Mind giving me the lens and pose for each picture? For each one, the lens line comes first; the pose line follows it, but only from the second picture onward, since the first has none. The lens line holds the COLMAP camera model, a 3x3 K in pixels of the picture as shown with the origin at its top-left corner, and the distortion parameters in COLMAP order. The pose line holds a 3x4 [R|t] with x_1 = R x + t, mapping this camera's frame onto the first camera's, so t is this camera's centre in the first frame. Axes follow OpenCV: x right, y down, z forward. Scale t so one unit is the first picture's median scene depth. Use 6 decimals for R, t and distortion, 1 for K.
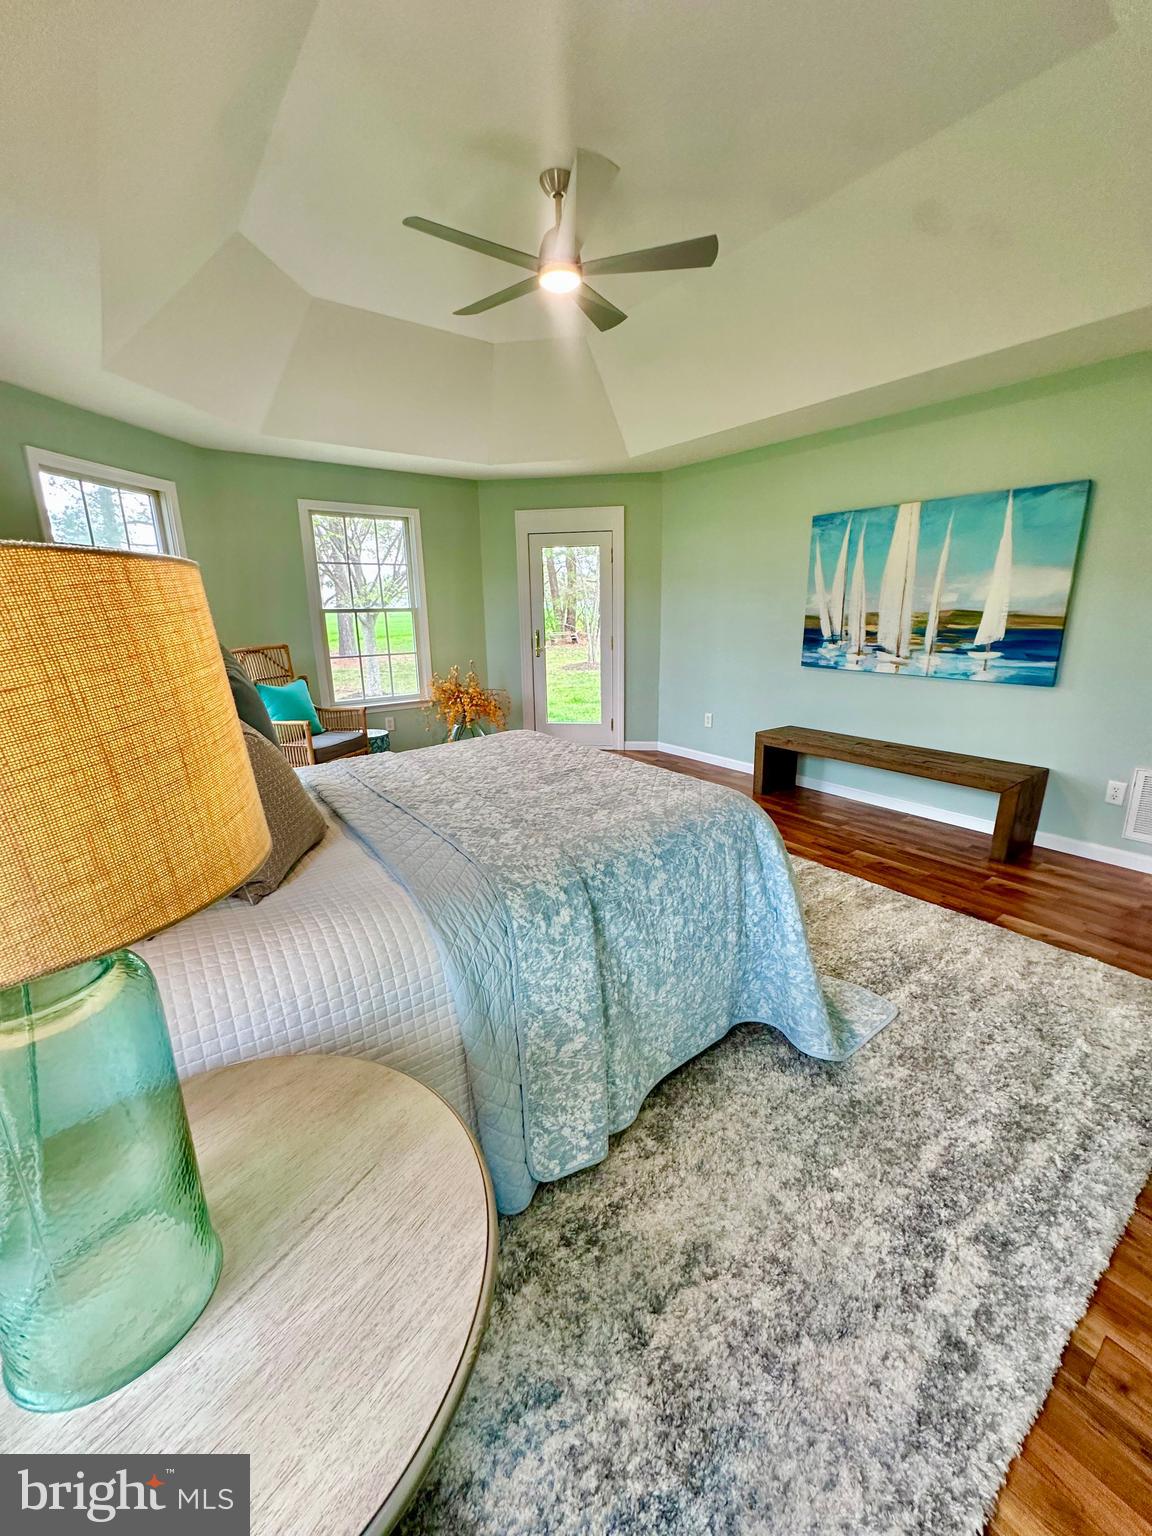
lens RADIAL K [[613.2, 0, 568.8], [0, 613.2, 770.6], [0, 0, 1]] dist [-0.002704, 0.000576]
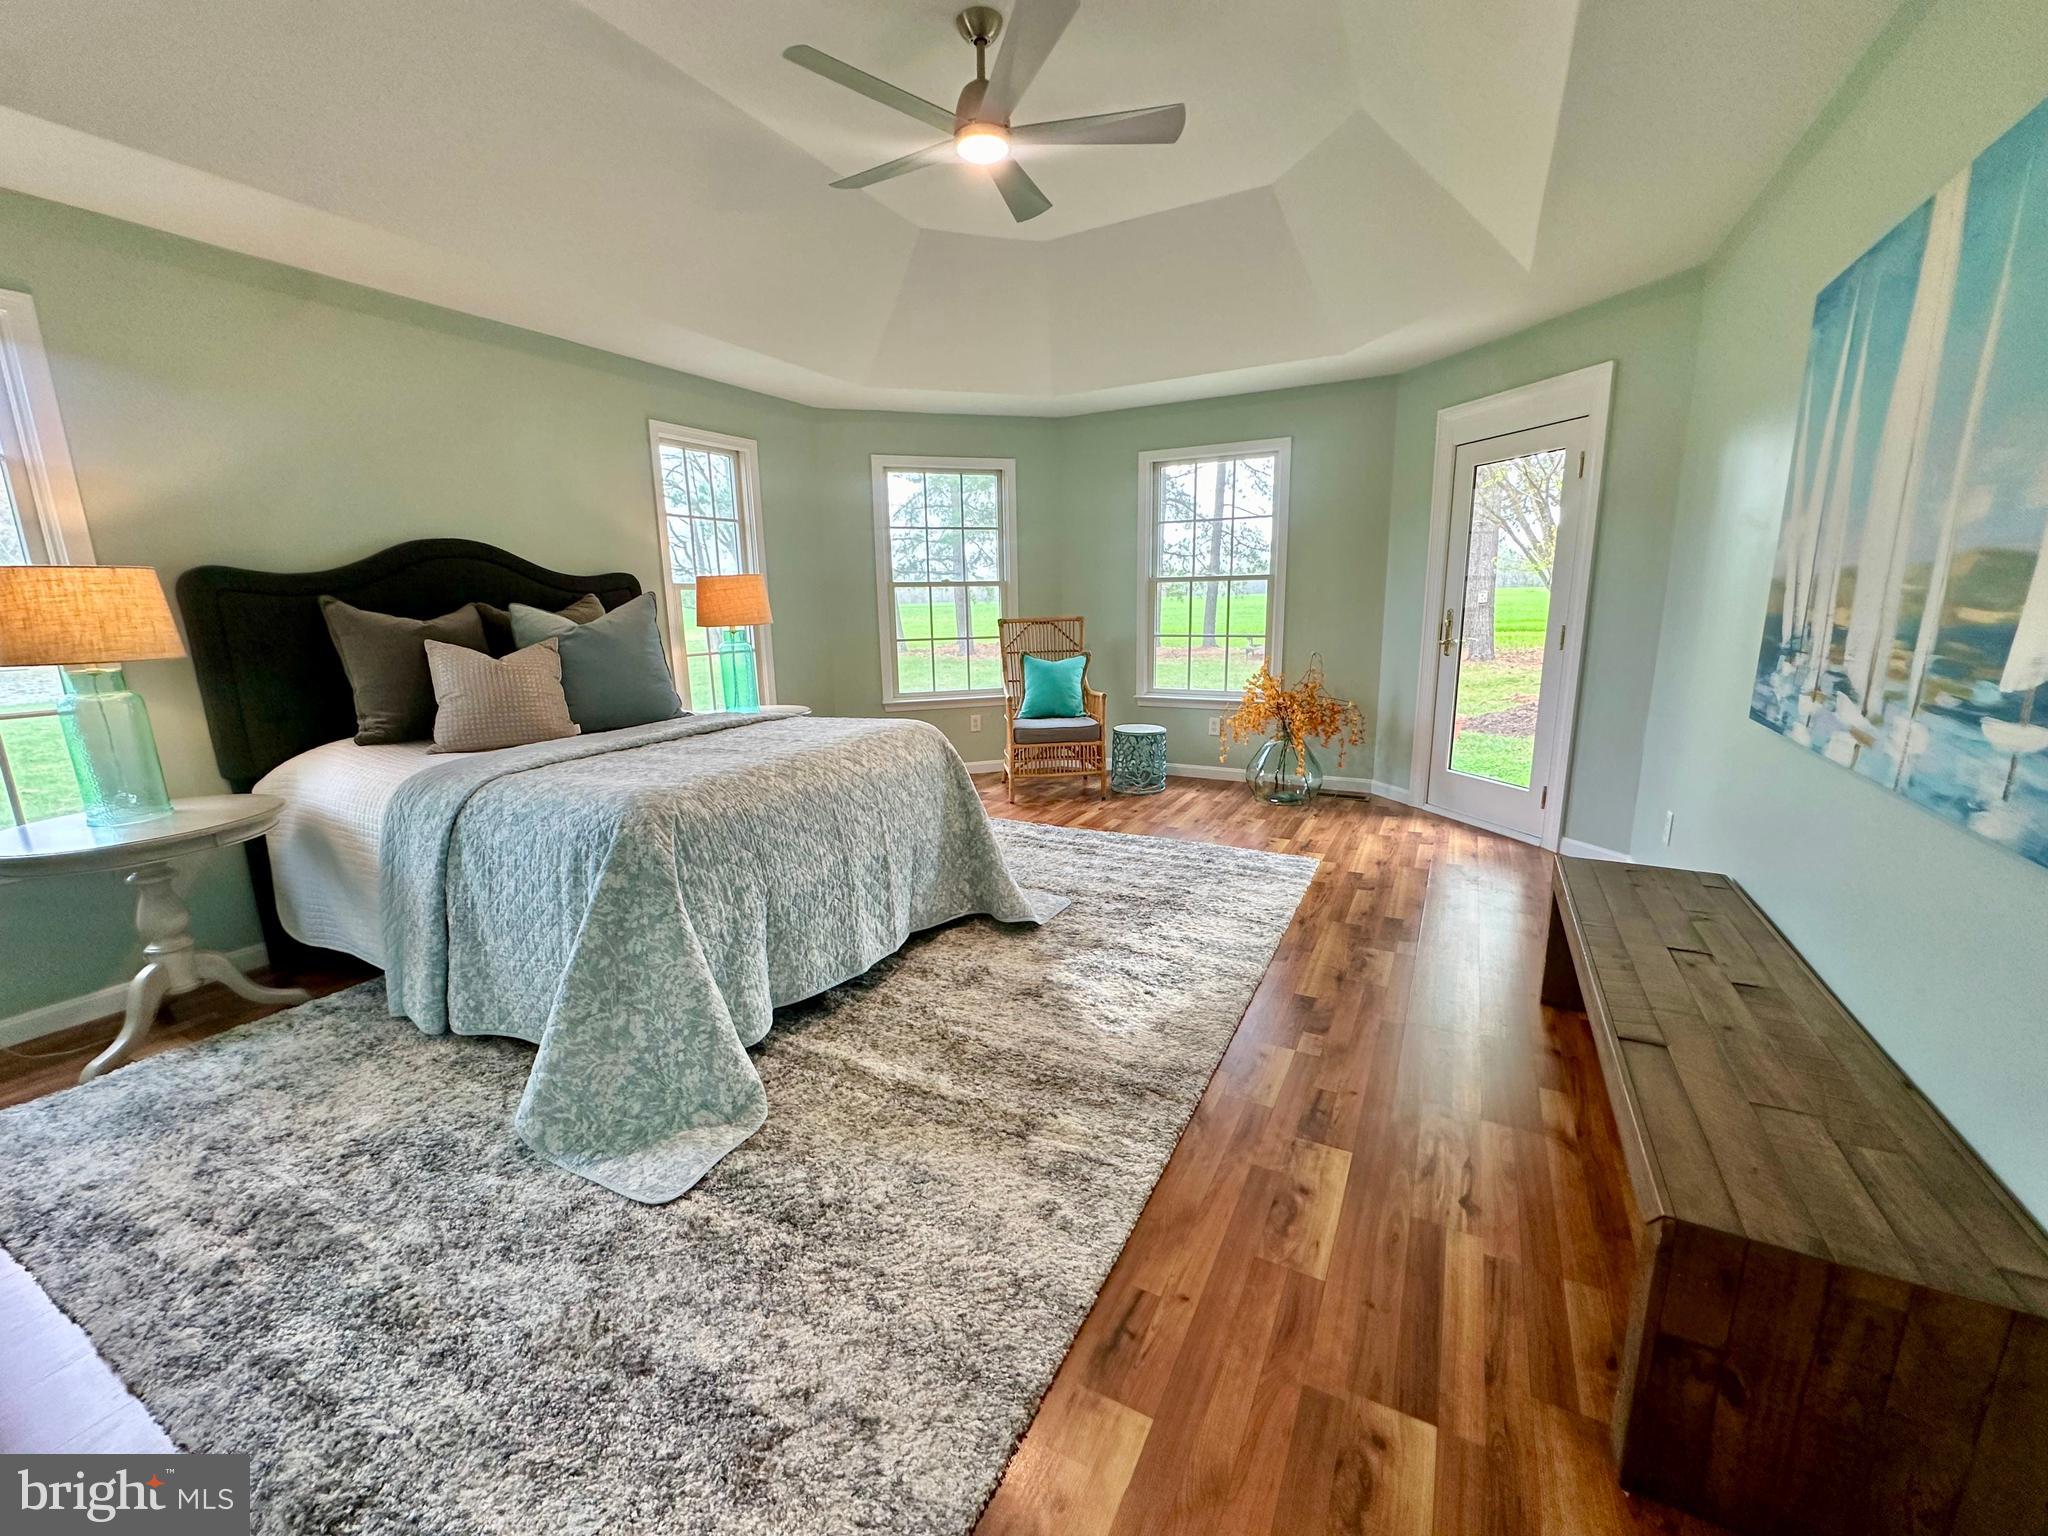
lens RADIAL K [[817.6, 0, 1021.6], [0, 817.6, 766.0], [0, 0, 1]] dist [-0.002704, 0.000576]
pose [[0.429873, 0.195367, -0.881499, 0.714753], [-0.225859, 0.968537, 0.104515, -0.110981], [0.874184, 0.154166, 0.460474, 0.466605]]
